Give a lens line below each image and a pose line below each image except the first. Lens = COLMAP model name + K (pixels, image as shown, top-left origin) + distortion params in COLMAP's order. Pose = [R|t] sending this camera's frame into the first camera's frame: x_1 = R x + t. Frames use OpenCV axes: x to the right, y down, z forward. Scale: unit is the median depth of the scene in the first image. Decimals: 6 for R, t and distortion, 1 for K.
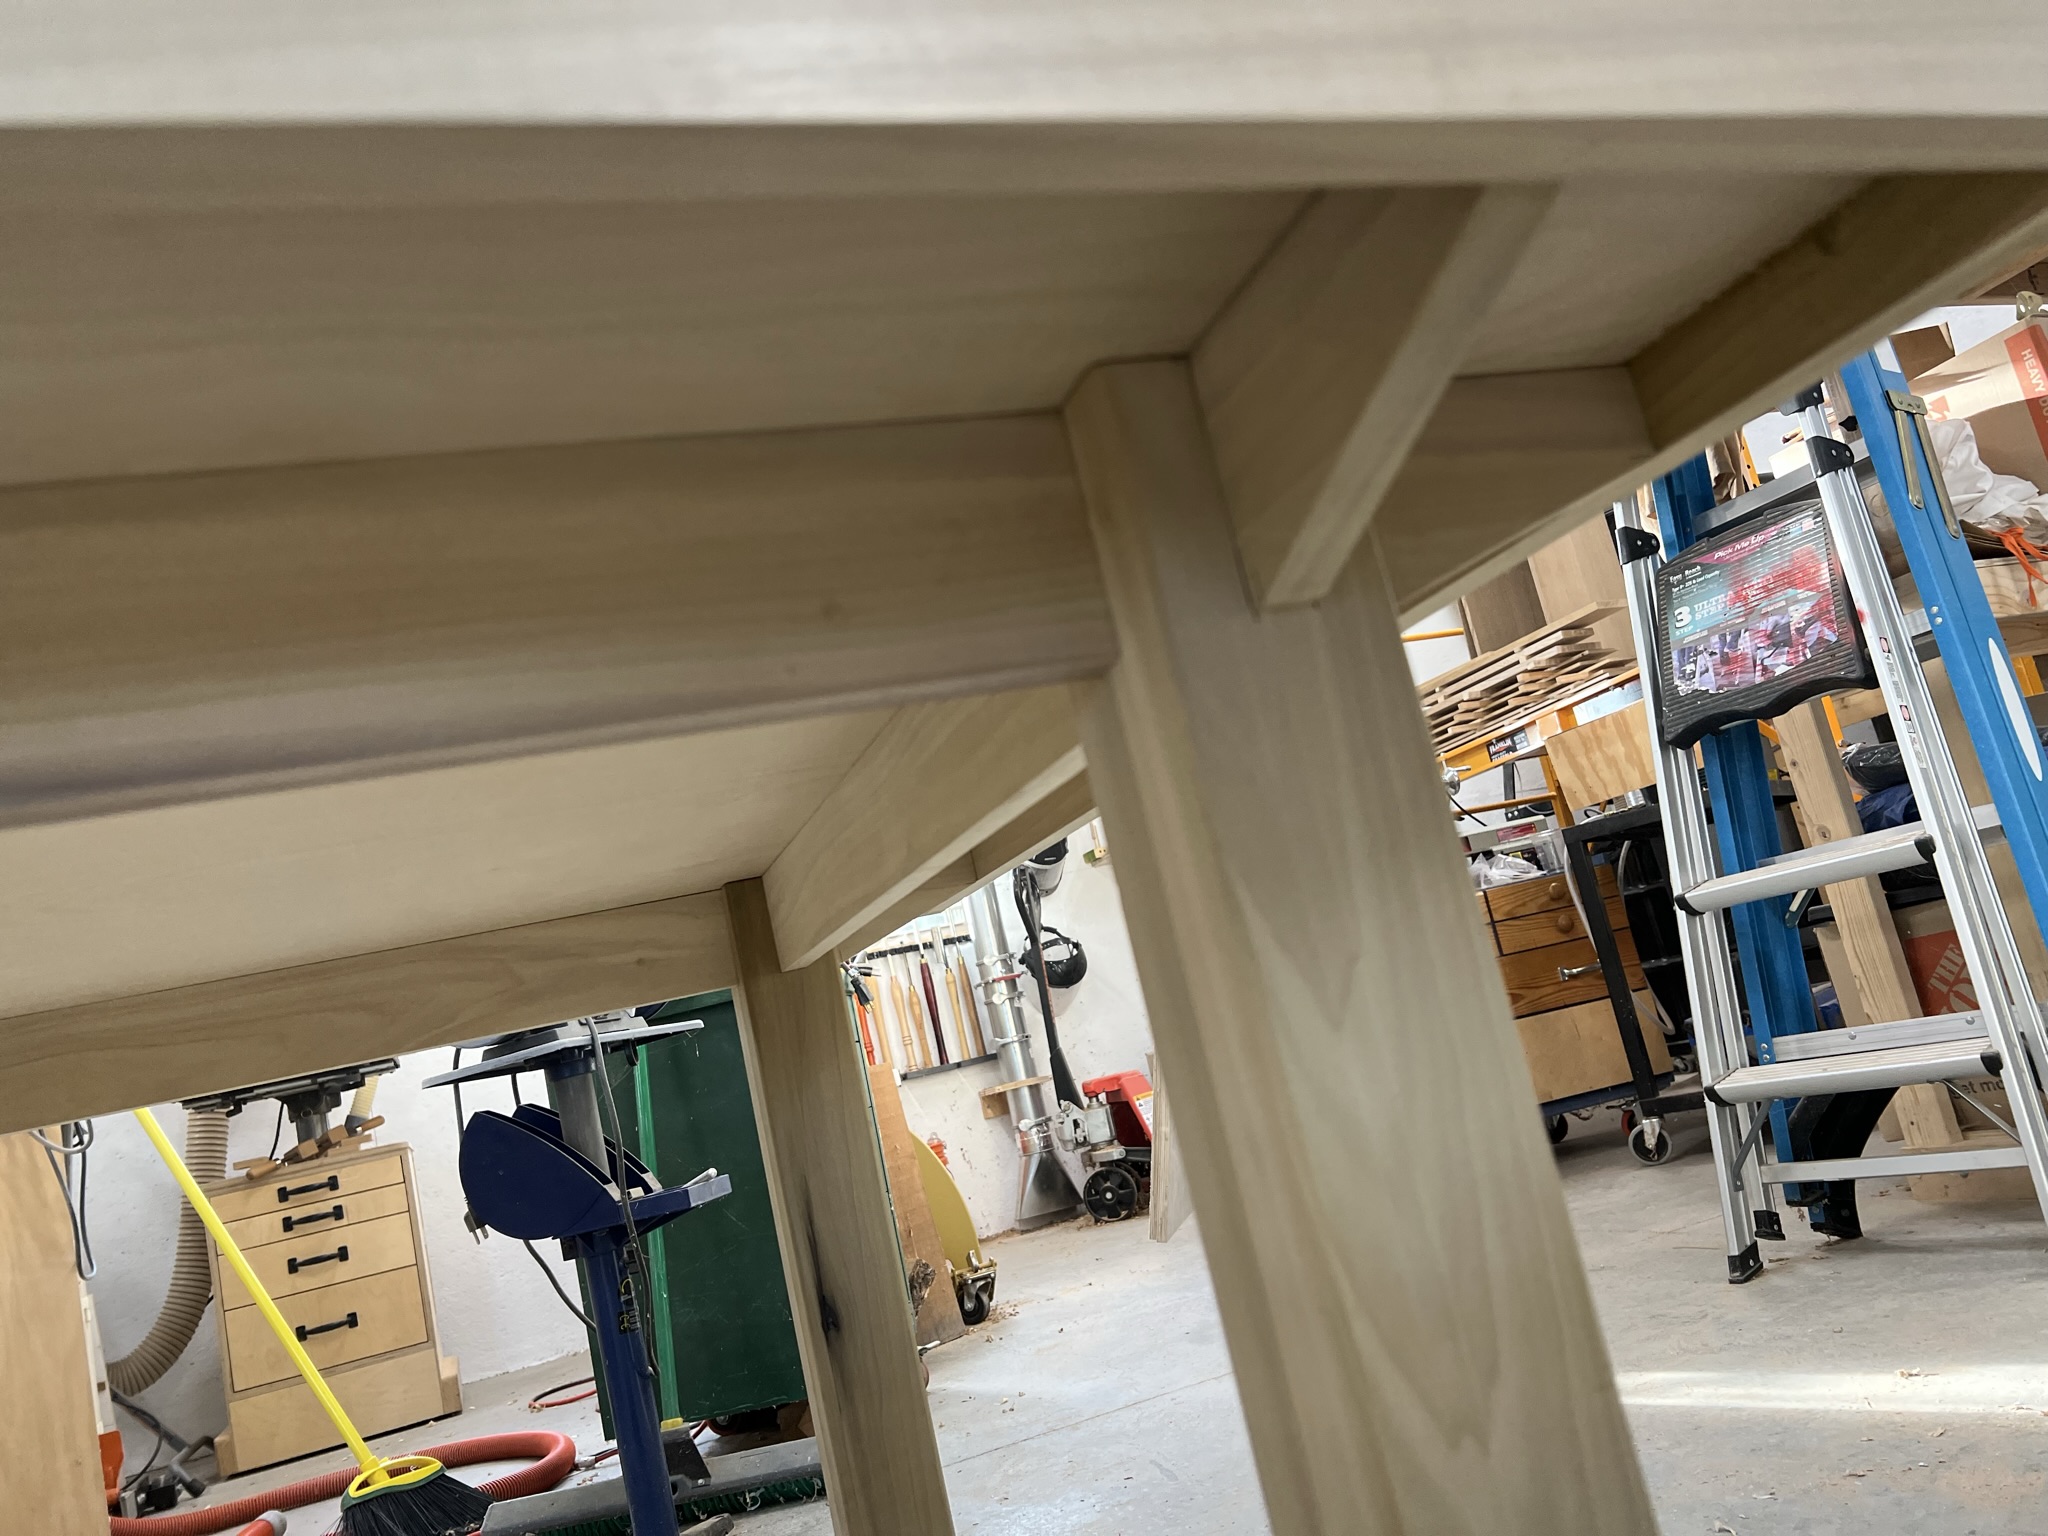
lens RADIAL K [[1553.2, 0, 1024.0], [0, 1553.2, 768.0], [0, 0, 1]] dist [0.019449, 0.001498]
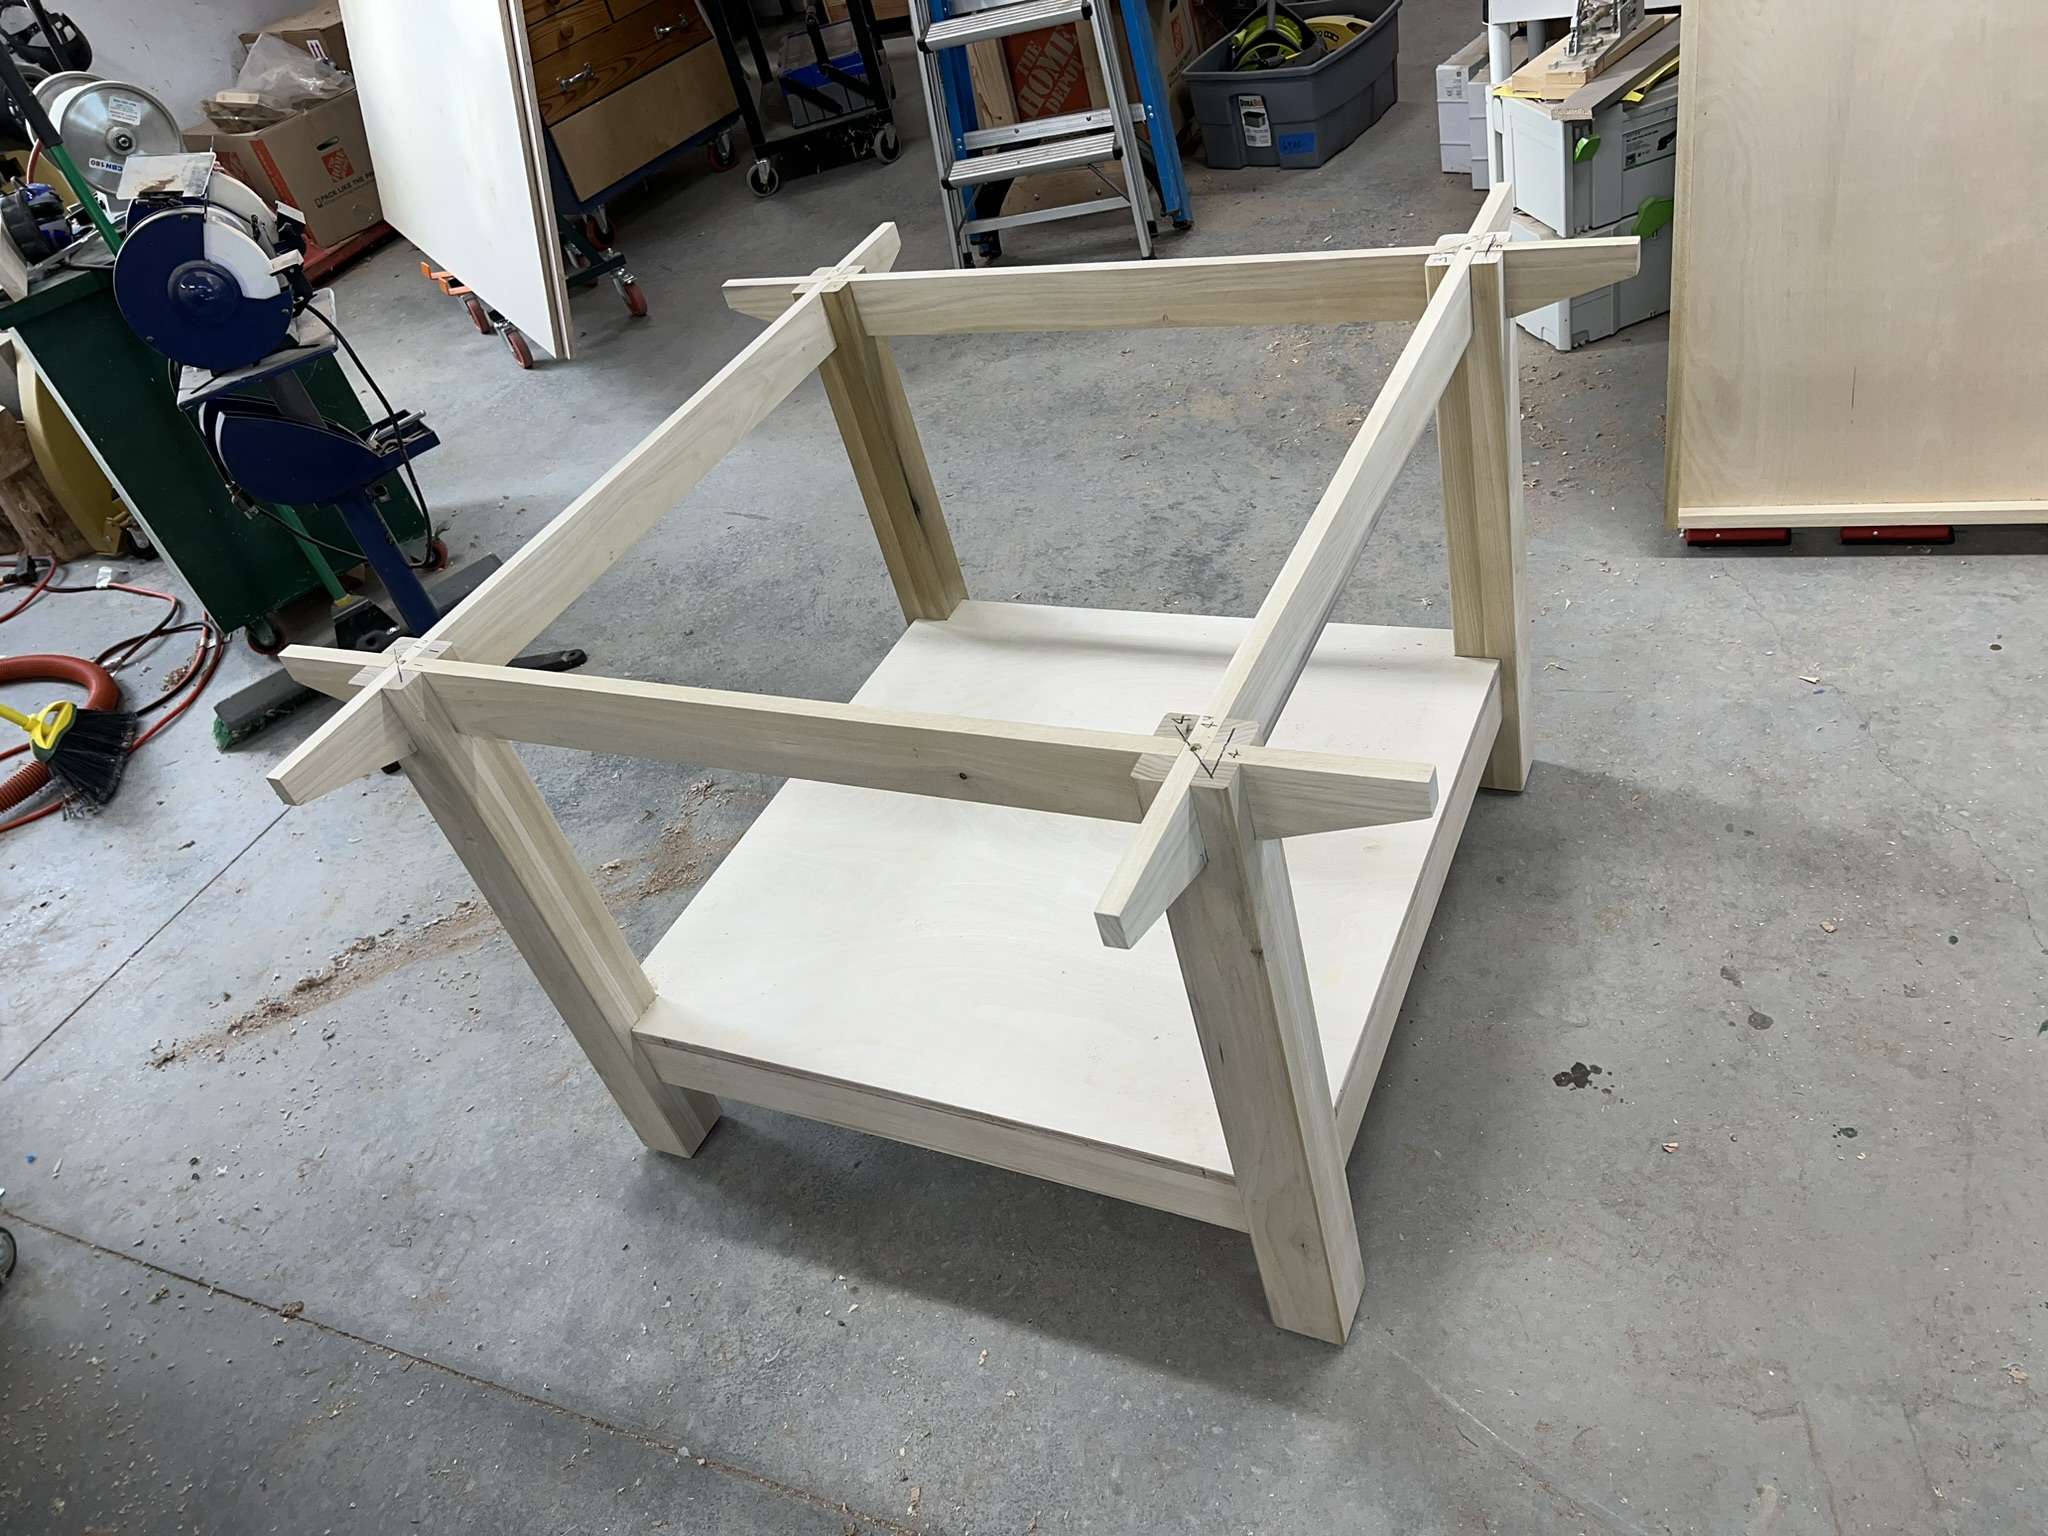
lens RADIAL K [[1553.2, 0, 1024.0], [0, 1553.2, 768.0], [0, 0, 1]] dist [0.019449, 0.001498]
pose [[0.714046, -0.400777, 0.574034, -0.564054], [-0.043520, 0.792938, 0.607746, -0.248278], [-0.698744, -0.458941, 0.548753, -0.143628]]
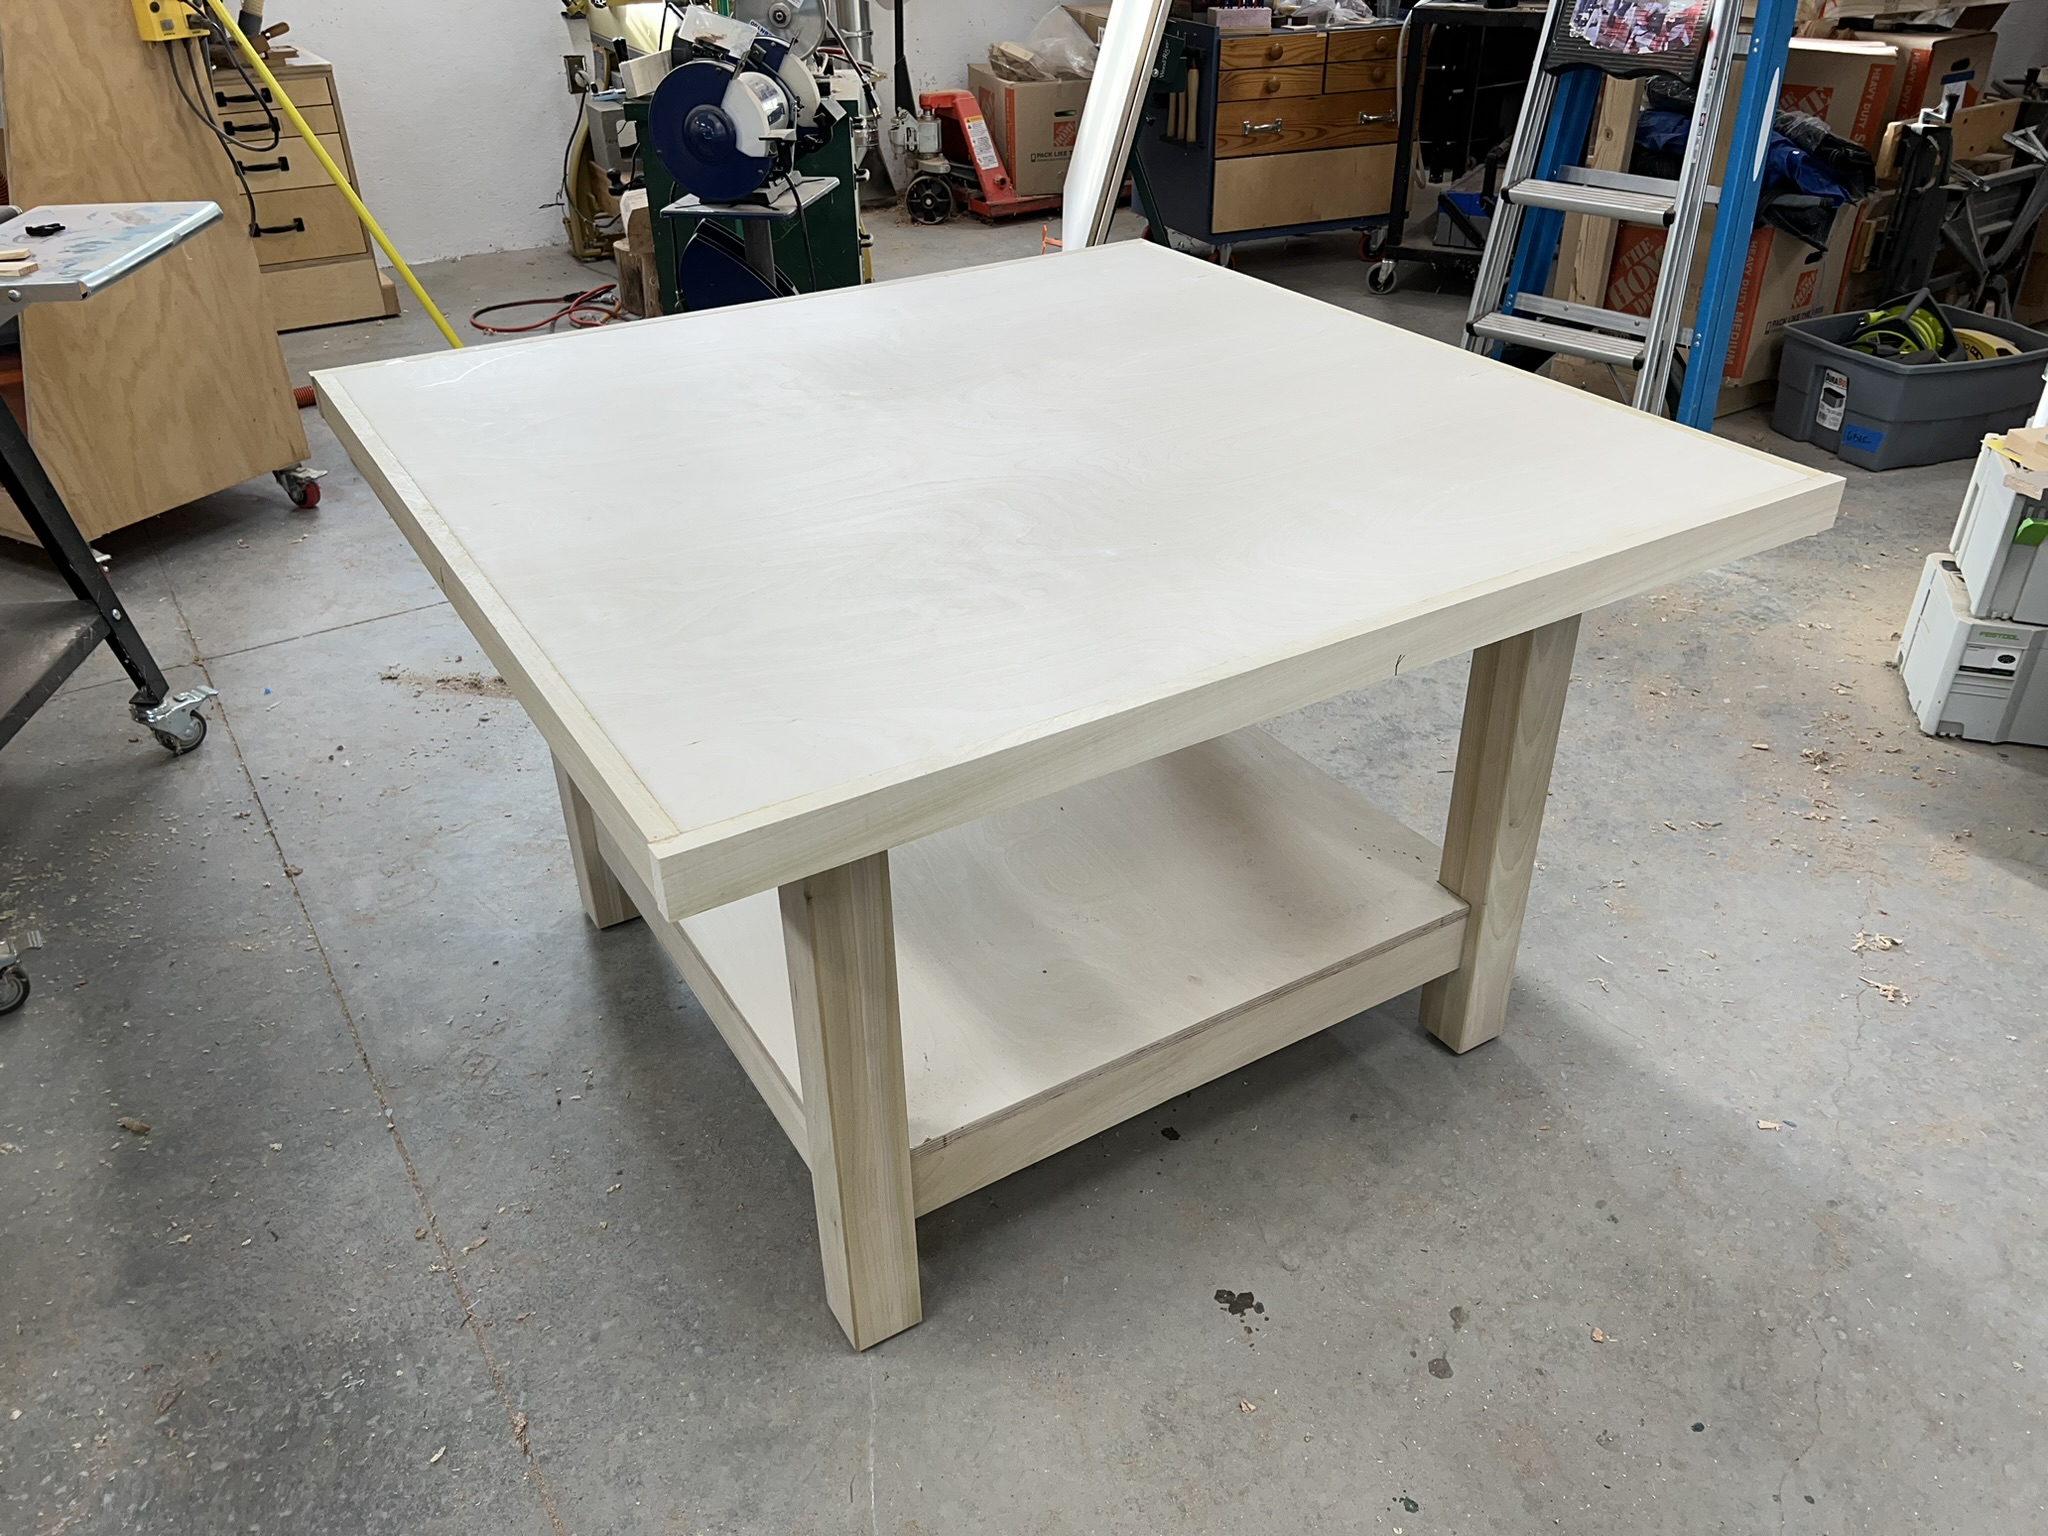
lens RADIAL K [[1553.2, 0, 1024.0], [0, 1553.2, 768.0], [0, 0, 1]] dist [0.019449, 0.001498]
pose [[0.957146, 0.068215, 0.281456, -0.348564], [-0.234457, 0.753017, 0.614813, -0.279357], [-0.170002, -0.654456, 0.736741, -0.307014]]
